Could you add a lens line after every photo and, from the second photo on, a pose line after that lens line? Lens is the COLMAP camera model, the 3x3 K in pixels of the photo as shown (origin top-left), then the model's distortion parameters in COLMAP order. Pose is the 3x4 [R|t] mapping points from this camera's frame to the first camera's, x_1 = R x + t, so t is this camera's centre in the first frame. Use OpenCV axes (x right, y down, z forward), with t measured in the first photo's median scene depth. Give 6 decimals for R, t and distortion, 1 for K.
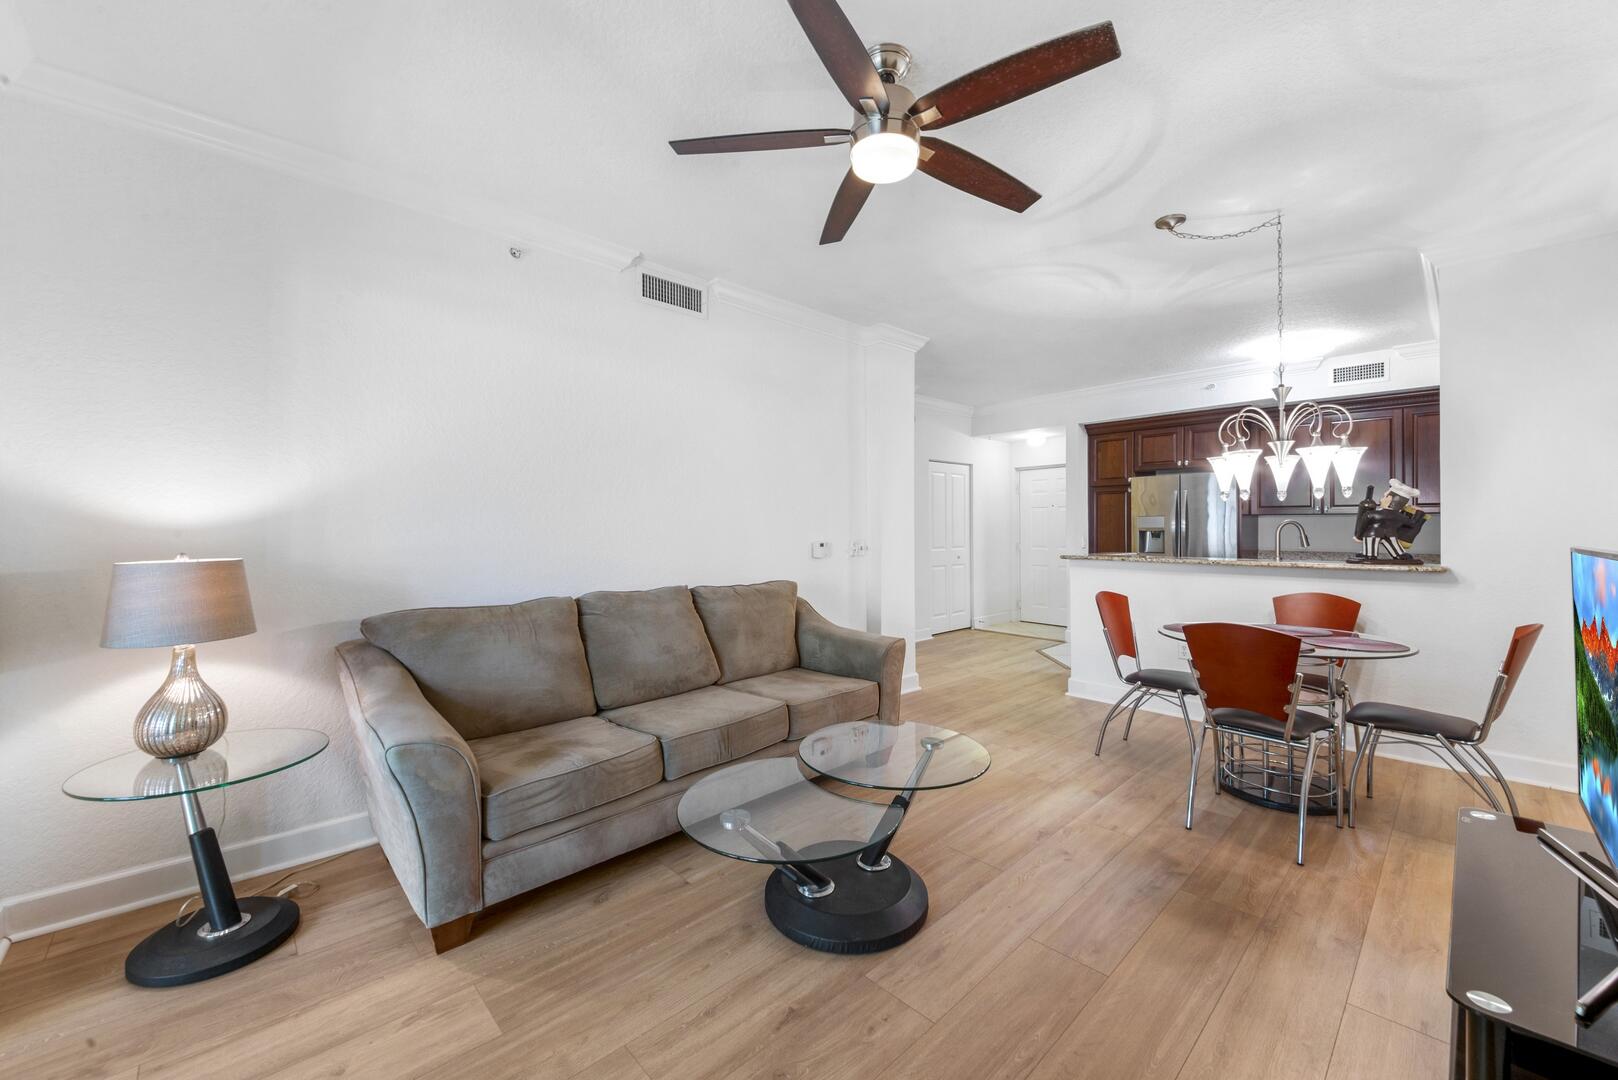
lens RADIAL K [[619.8, 0, 808.3], [0, 619.8, 527.3], [0, 0, 1]] dist [0.001660, -0.000008]
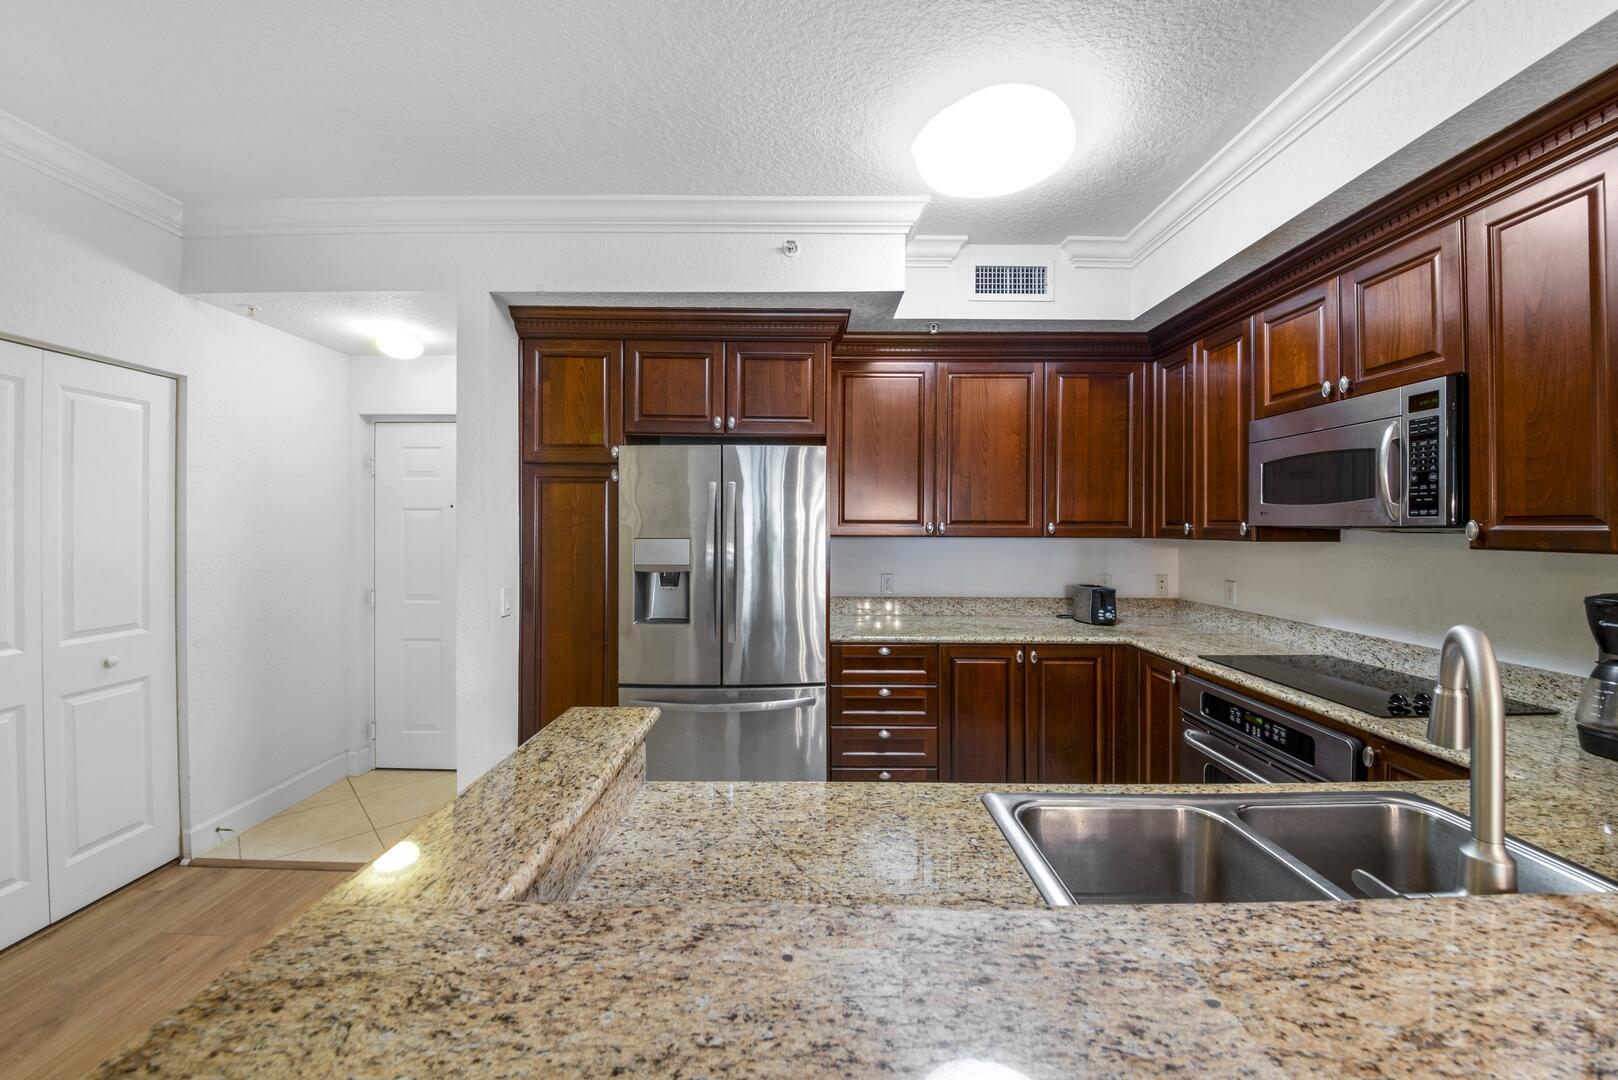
lens RADIAL K [[579.0, 0, 806.5], [0, 579.0, 528.9], [0, 0, 1]] dist [0.023662, -0.026587]
pose [[0.678478, 0.000781, 0.734621, 0.323738], [-0.003852, 0.999989, 0.002494, -0.025768], [-0.734611, -0.004522, 0.678474, 0.651363]]
